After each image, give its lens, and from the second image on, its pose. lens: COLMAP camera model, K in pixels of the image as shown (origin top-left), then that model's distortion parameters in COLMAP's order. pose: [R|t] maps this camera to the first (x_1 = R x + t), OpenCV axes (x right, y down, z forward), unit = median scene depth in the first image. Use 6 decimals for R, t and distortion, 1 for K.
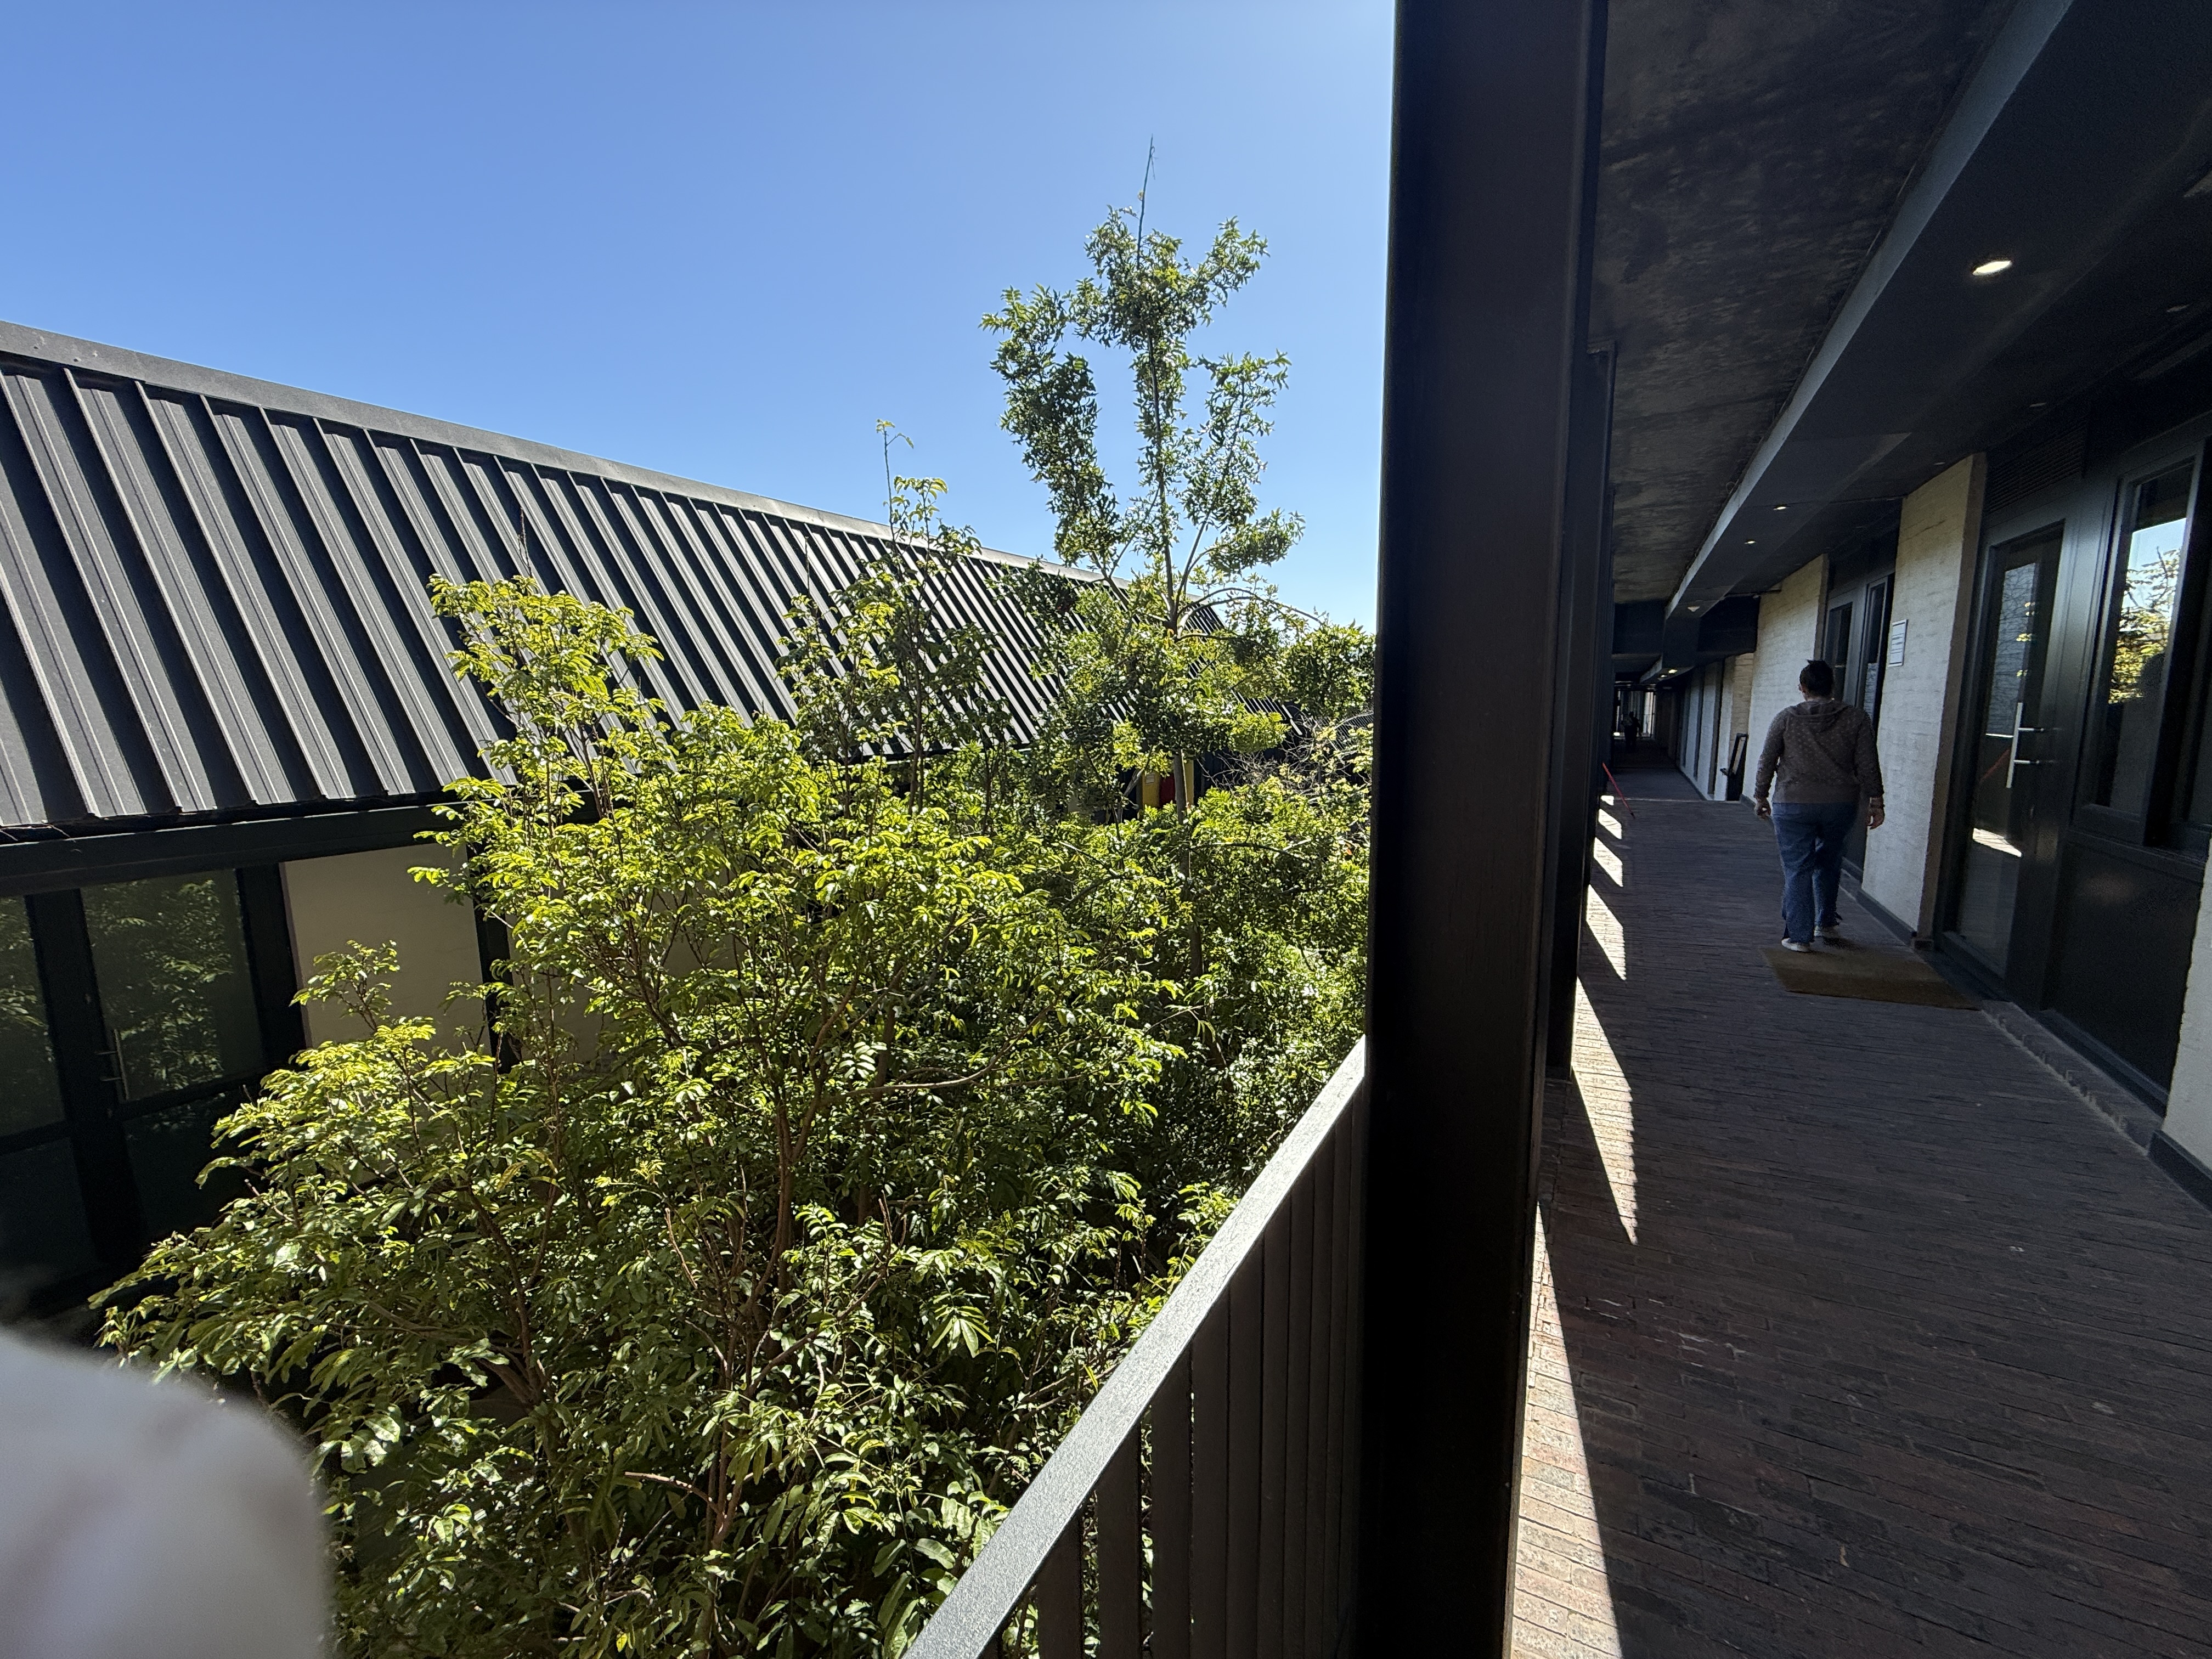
lens RADIAL K [[875.4, 0, 1106.0], [0, 875.4, 829.5], [0, 0, 1]] dist [0.000423, -0.000117]
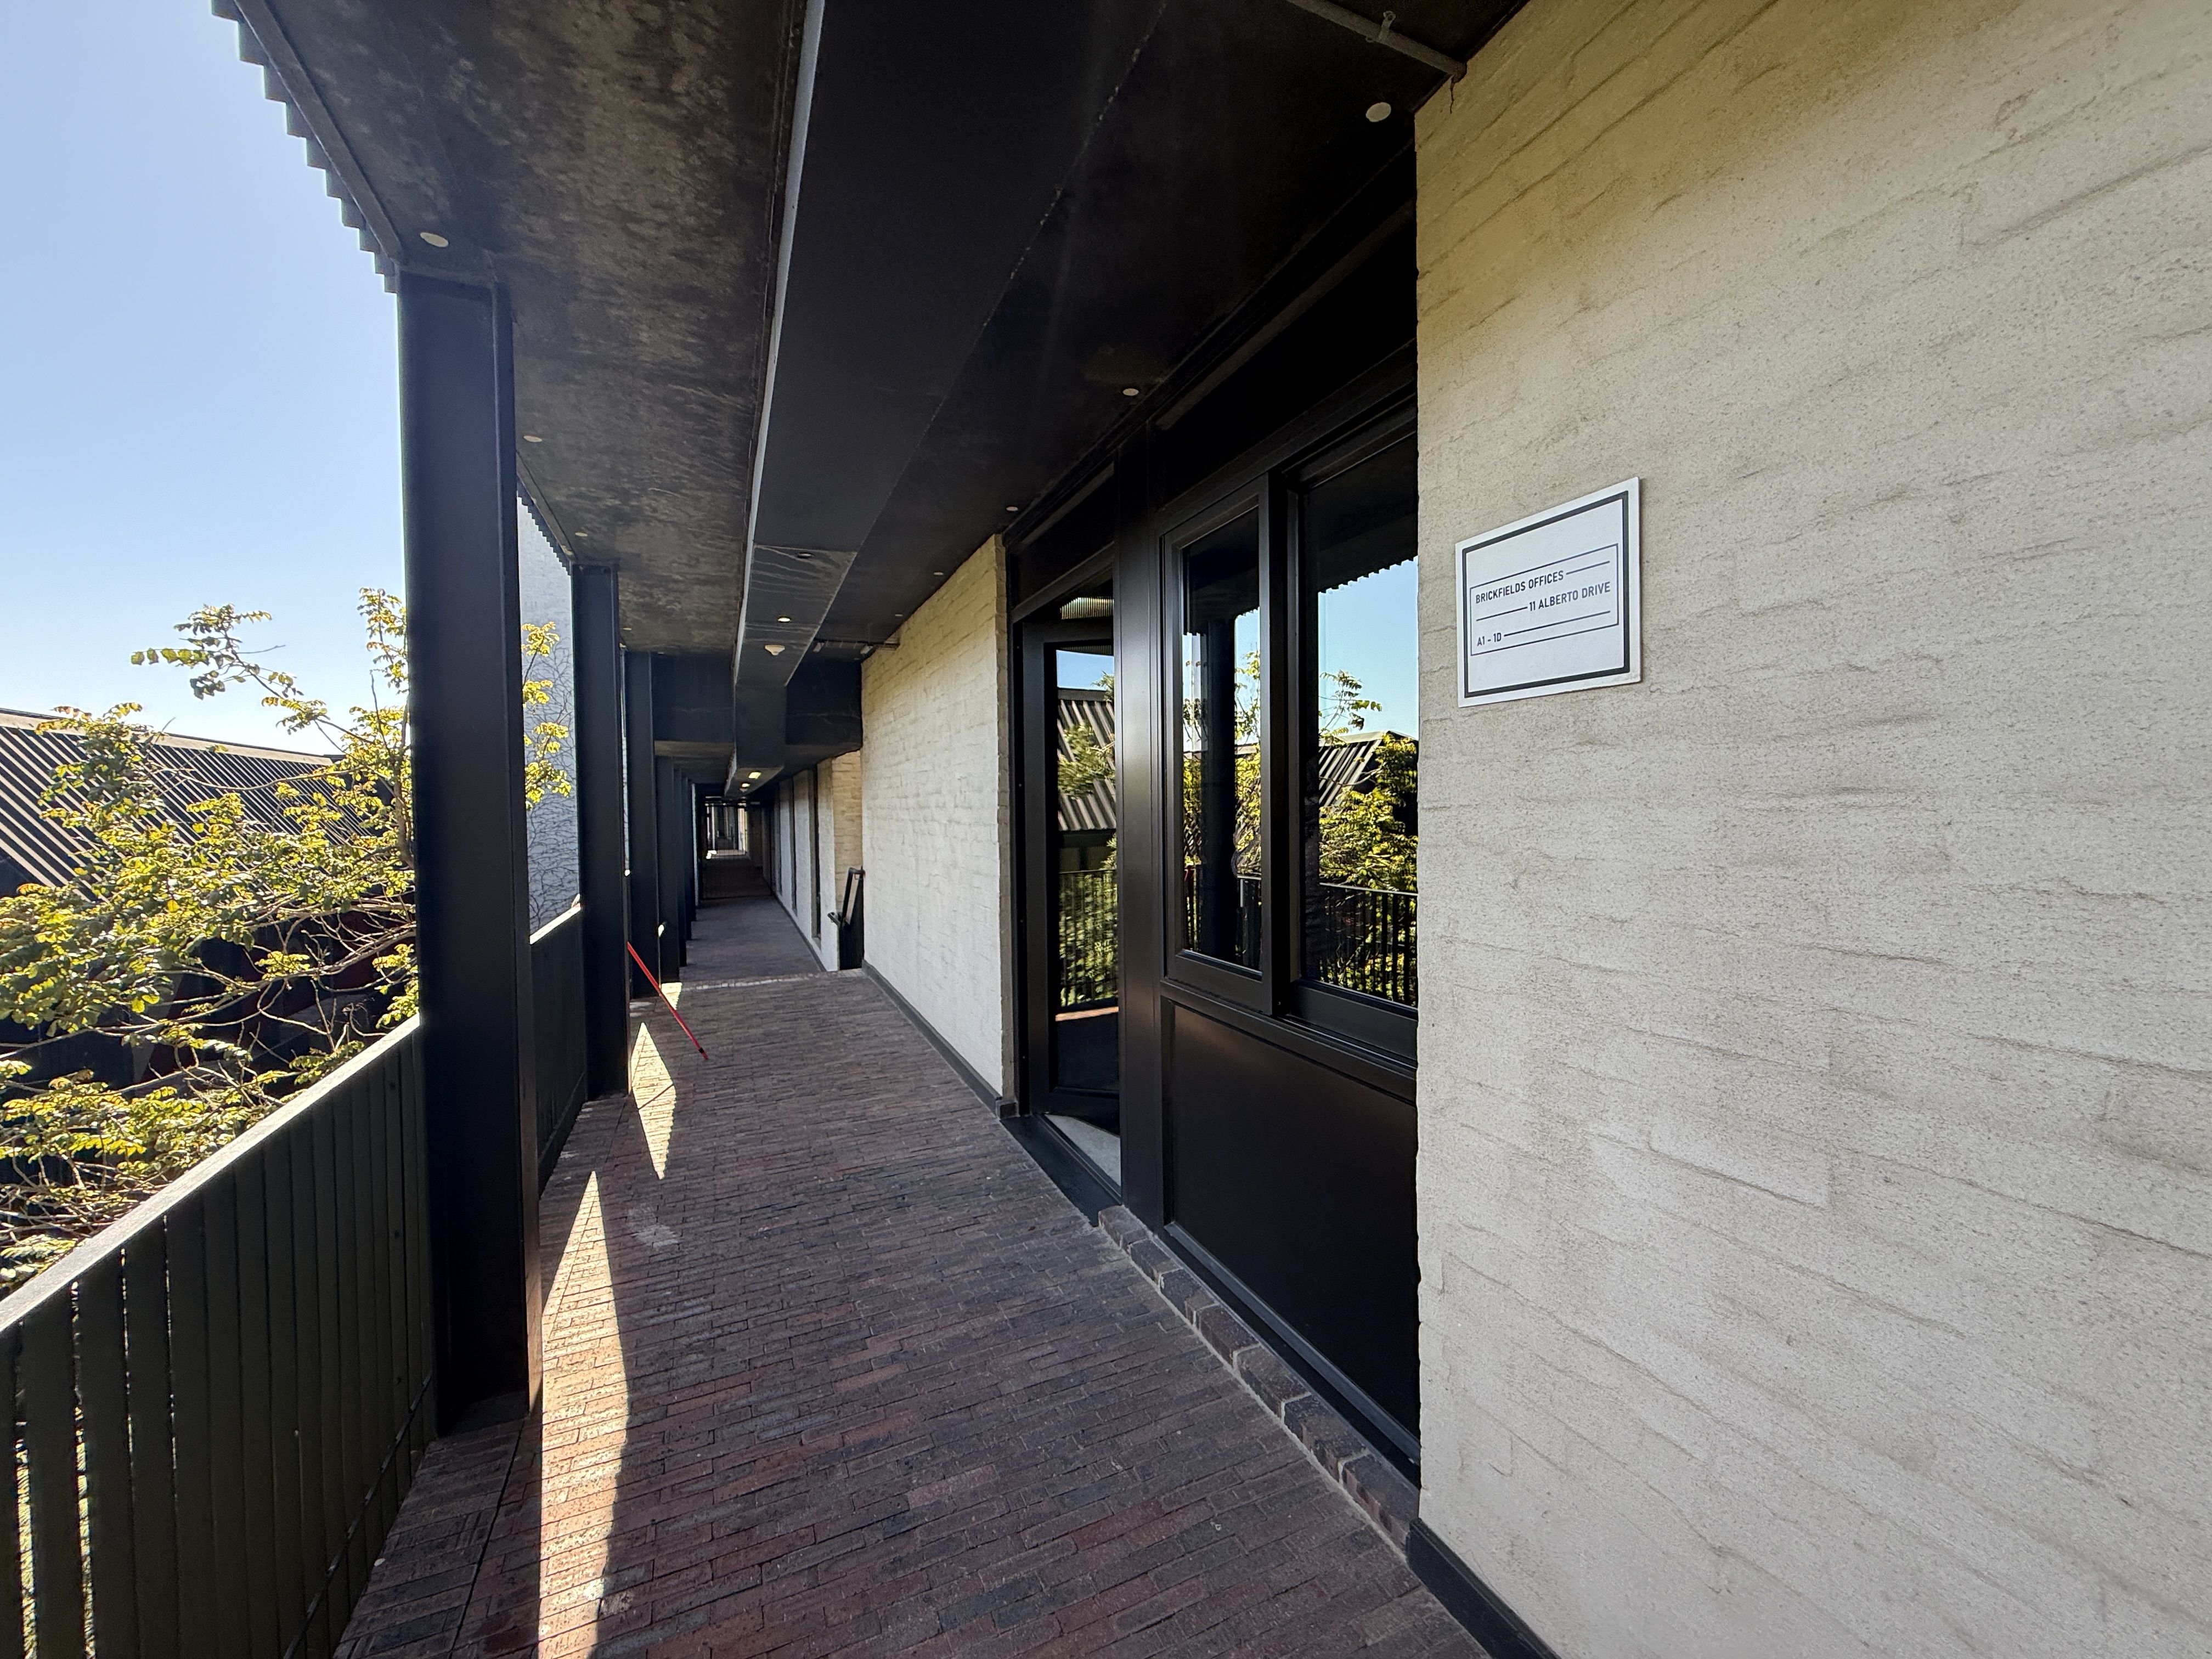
lens RADIAL K [[875.4, 0, 1106.0], [0, 875.4, 829.5], [0, 0, 1]] dist [0.000423, -0.000117]
pose [[0.588307, -0.006904, 0.808608, 0.261225], [0.112309, 0.990970, -0.073250, -0.059557], [-0.800800, 0.133907, 0.583770, 0.397253]]
